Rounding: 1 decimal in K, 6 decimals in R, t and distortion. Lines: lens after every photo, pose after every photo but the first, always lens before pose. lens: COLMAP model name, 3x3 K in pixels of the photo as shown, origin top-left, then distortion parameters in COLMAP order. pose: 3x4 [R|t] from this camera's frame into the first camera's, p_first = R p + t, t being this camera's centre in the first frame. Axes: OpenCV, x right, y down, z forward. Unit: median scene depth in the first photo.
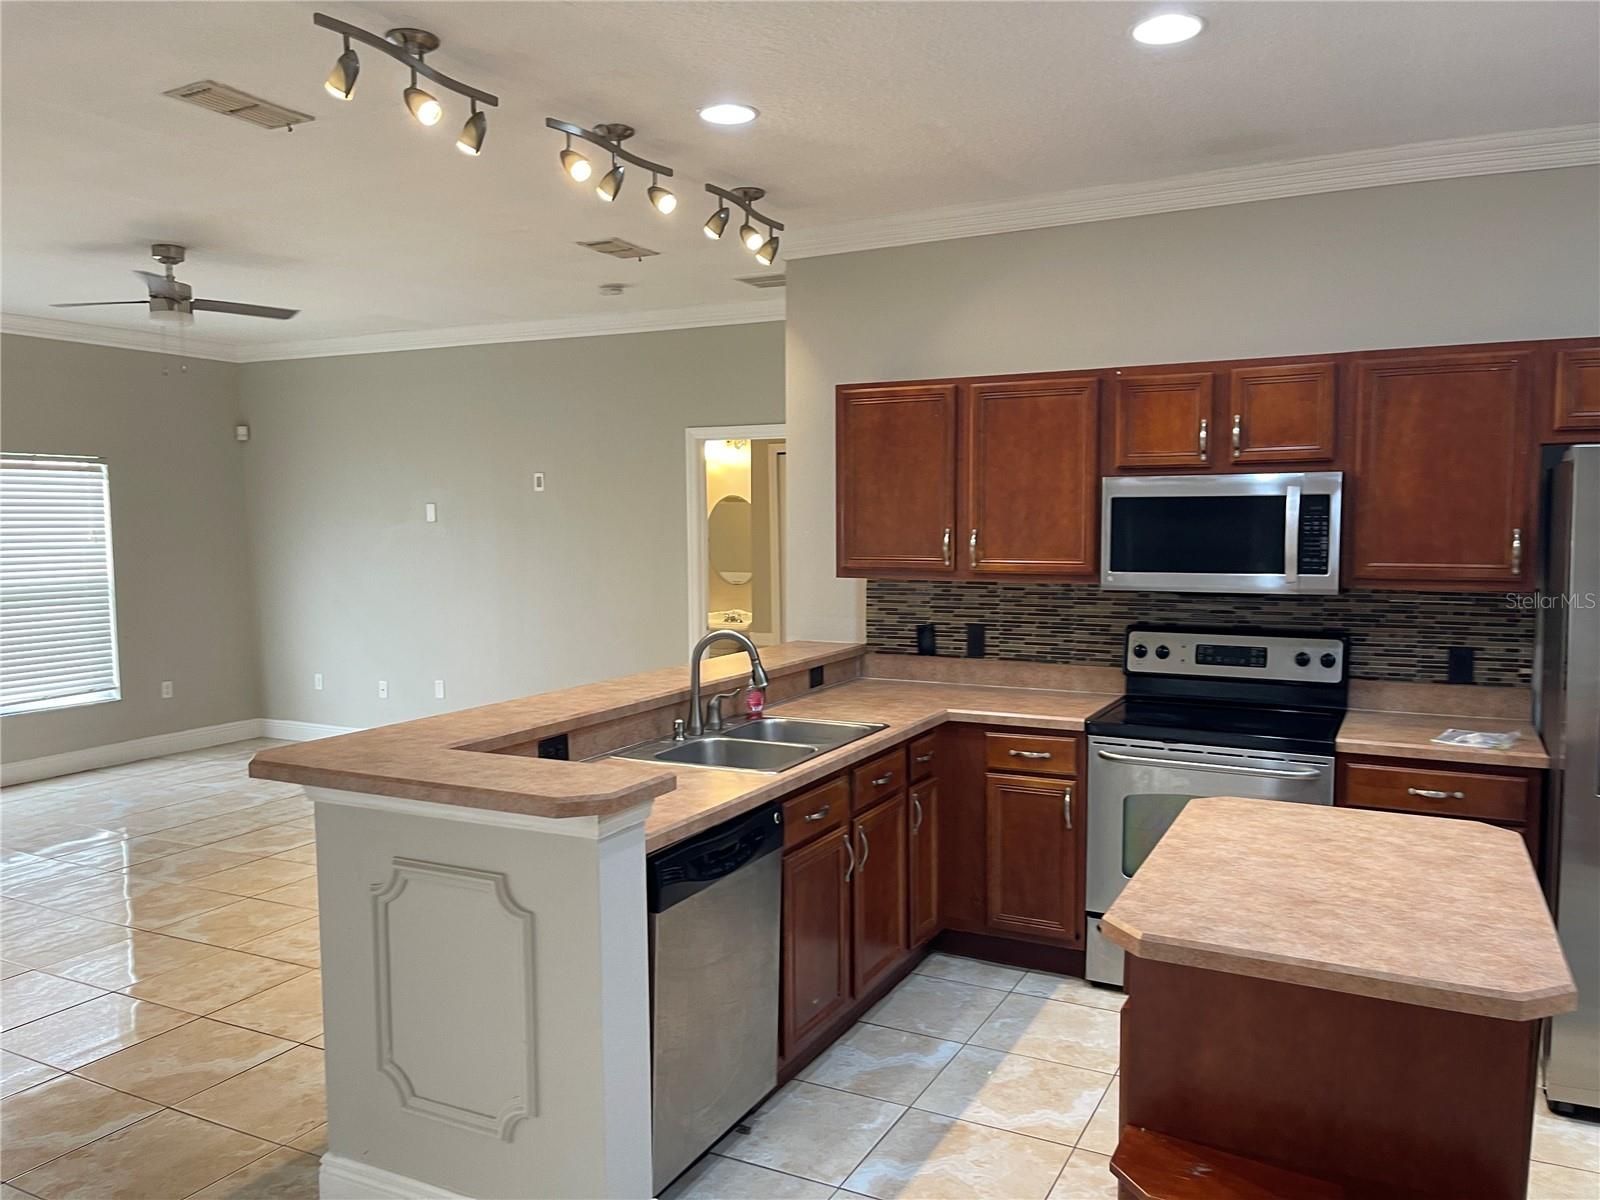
lens RADIAL K [[1206.6, 0, 792.8], [0, 1206.6, 614.6], [0, 0, 1]] dist [0.076441, -0.102223]
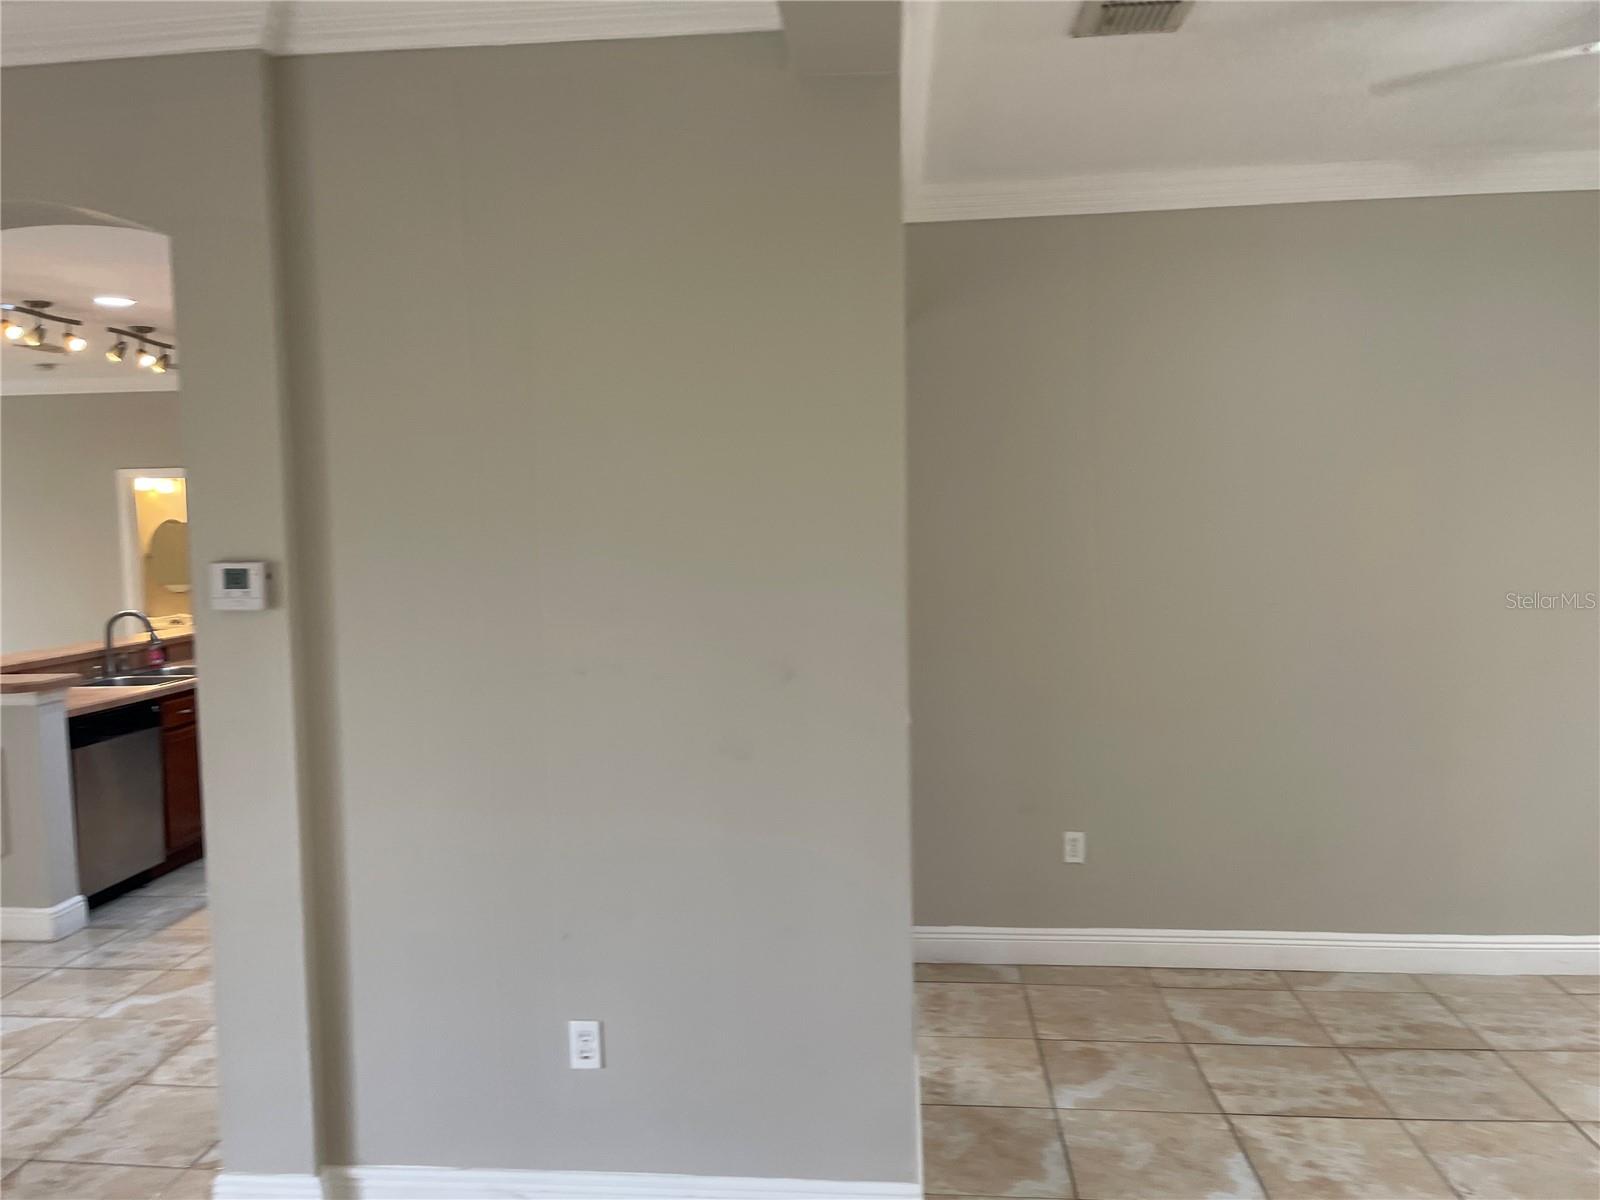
lens RADIAL K [[1206.6, 0, 792.8], [0, 1206.6, 614.6], [0, 0, 1]] dist [0.076441, -0.102223]
pose [[0.927781, -0.040506, 0.370920, 0.155838], [0.044121, 0.999025, -0.001261, 0.056888], [-0.370507, 0.017535, 0.928664, -0.820659]]
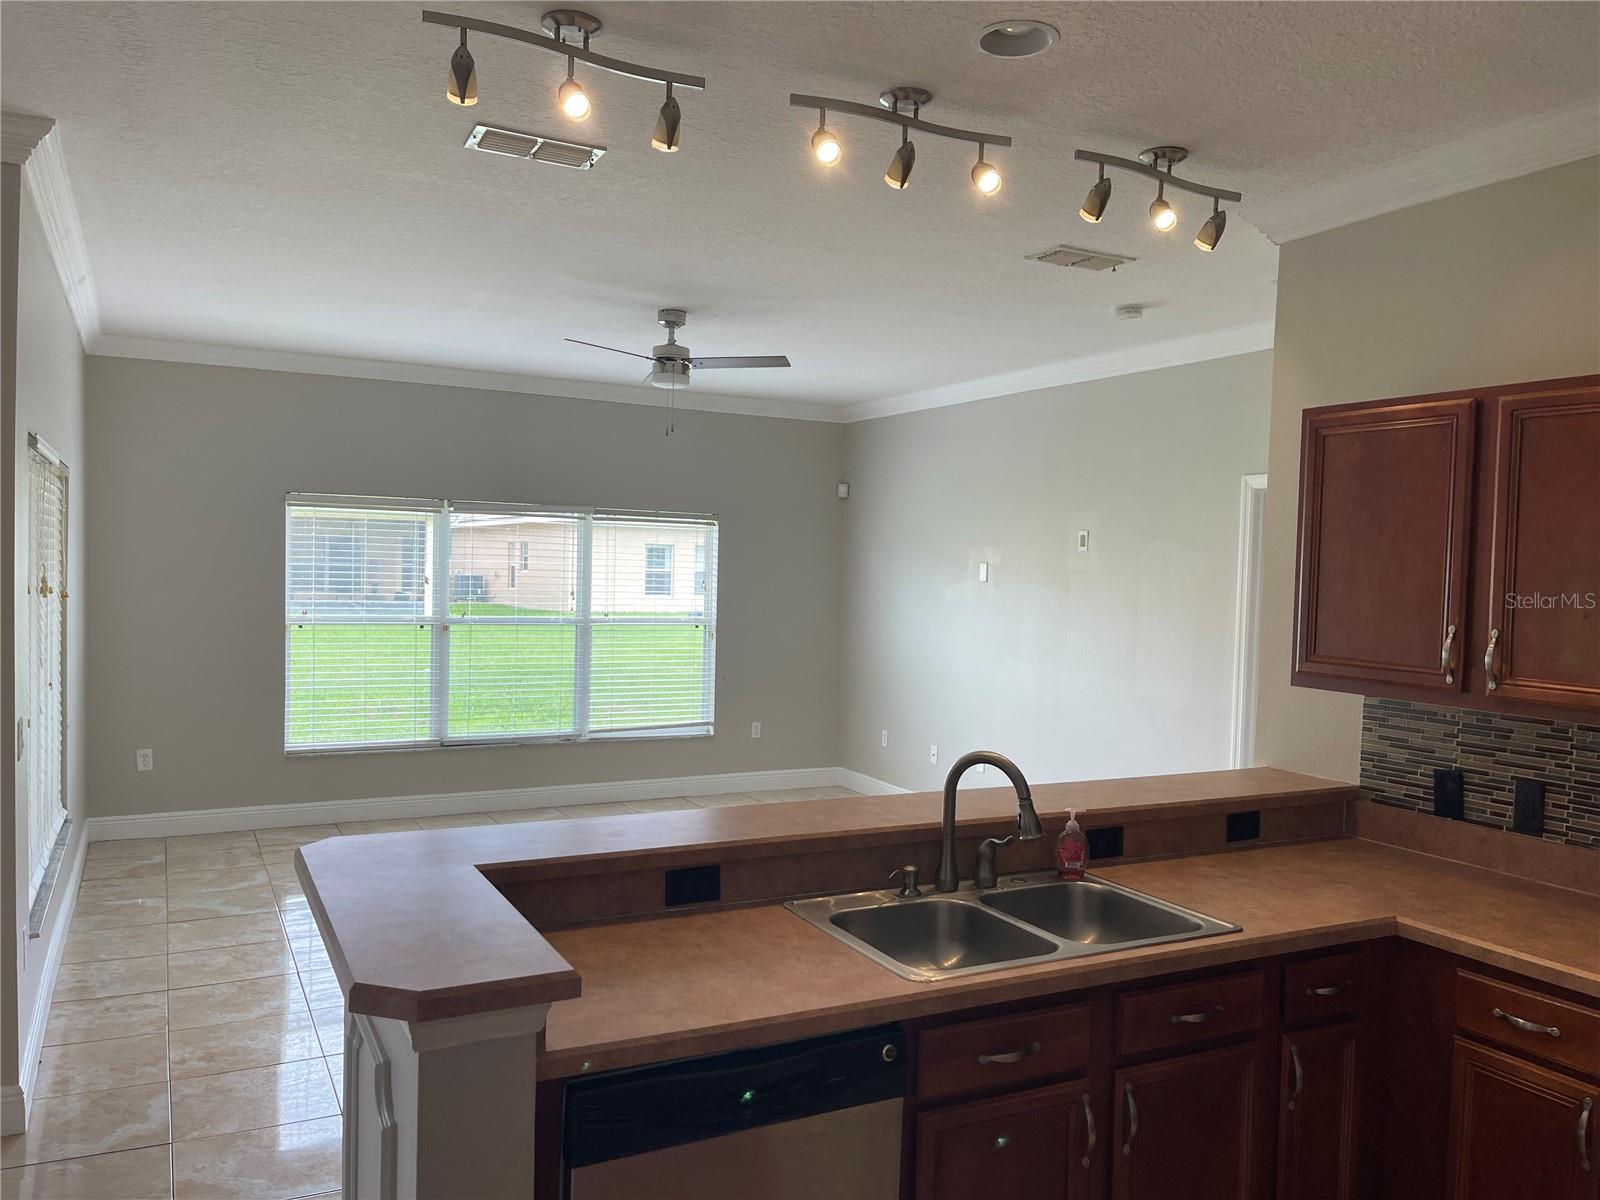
lens RADIAL K [[1206.6, 0, 792.8], [0, 1206.6, 614.6], [0, 0, 1]] dist [0.076441, -0.102223]
pose [[0.811910, 0.051249, -0.581529, 0.254754], [-0.077356, 0.996800, -0.020156, -0.043276], [0.578635, 0.061350, 0.813276, 0.326969]]
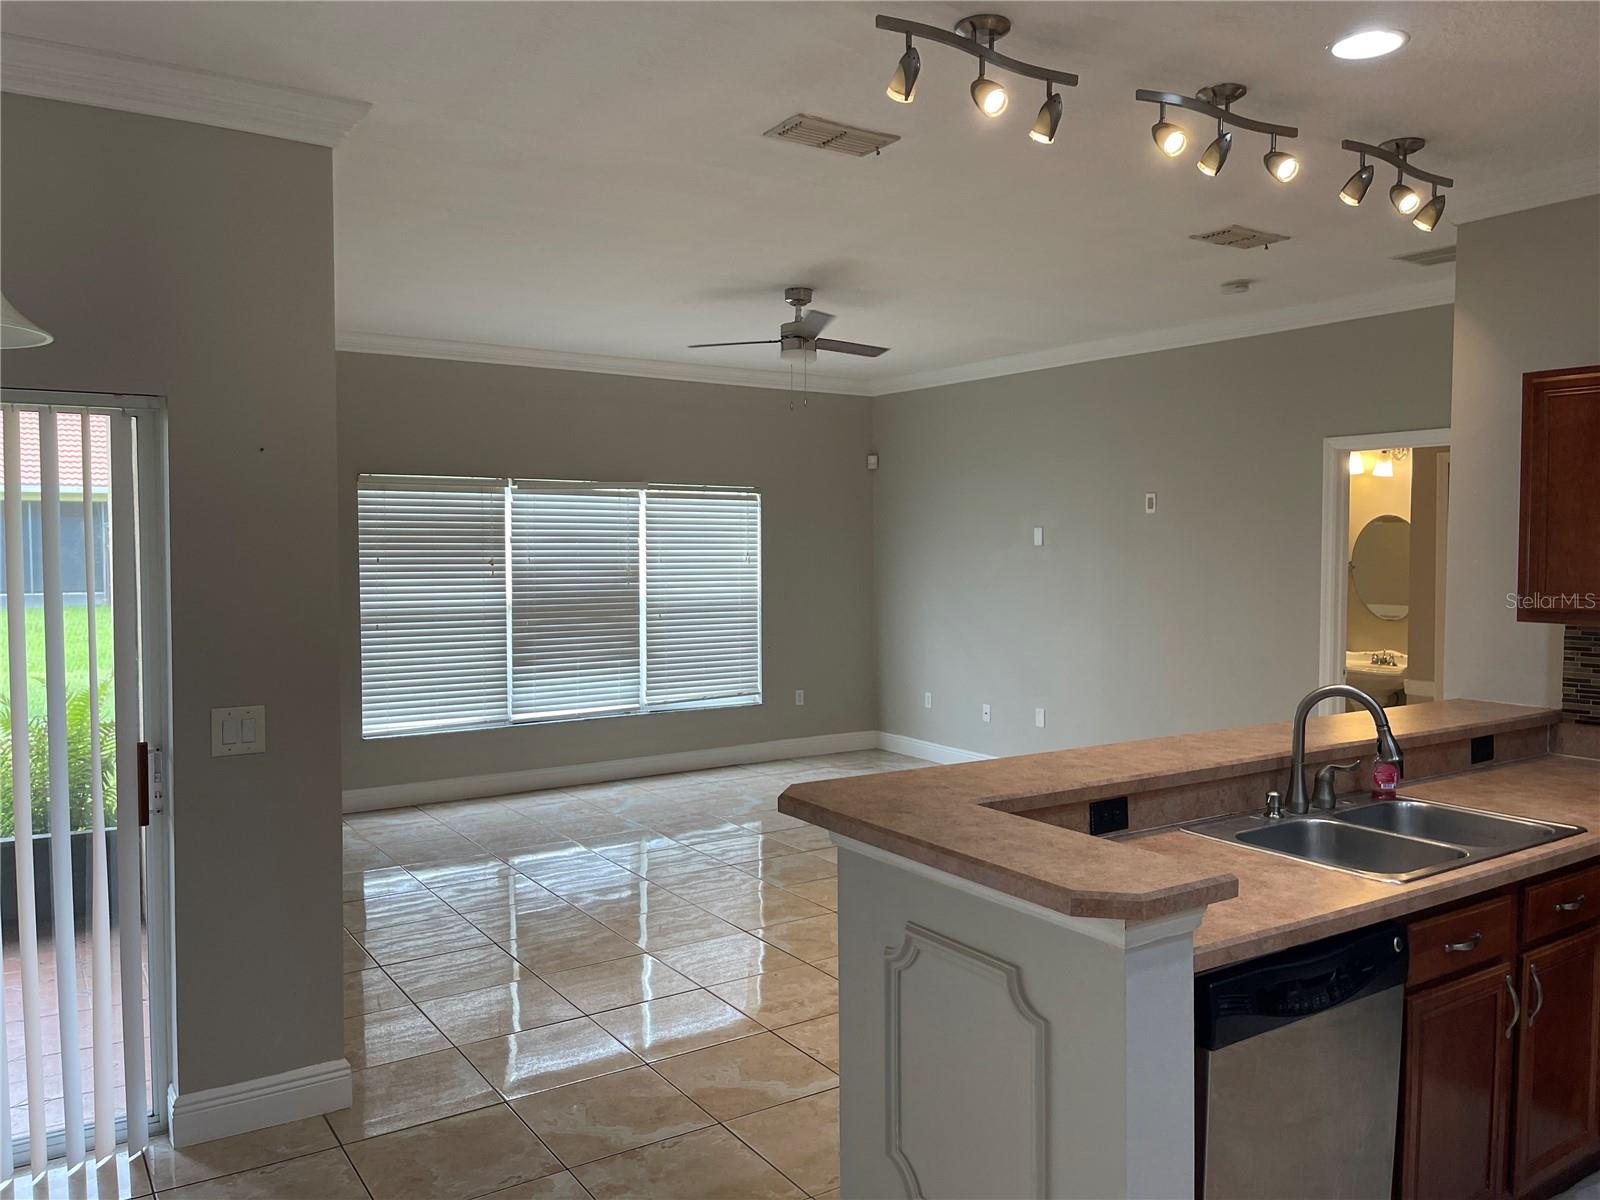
lens RADIAL K [[1206.0, 0, 789.5], [0, 1206.0, 599.6], [0, 0, 1]] dist [0.071360, -0.086403]
pose [[0.868635, 0.028390, -0.494639, 0.023233], [-0.043230, 0.998892, -0.018583, -0.012601], [0.493563, 0.037525, 0.868900, 0.113798]]
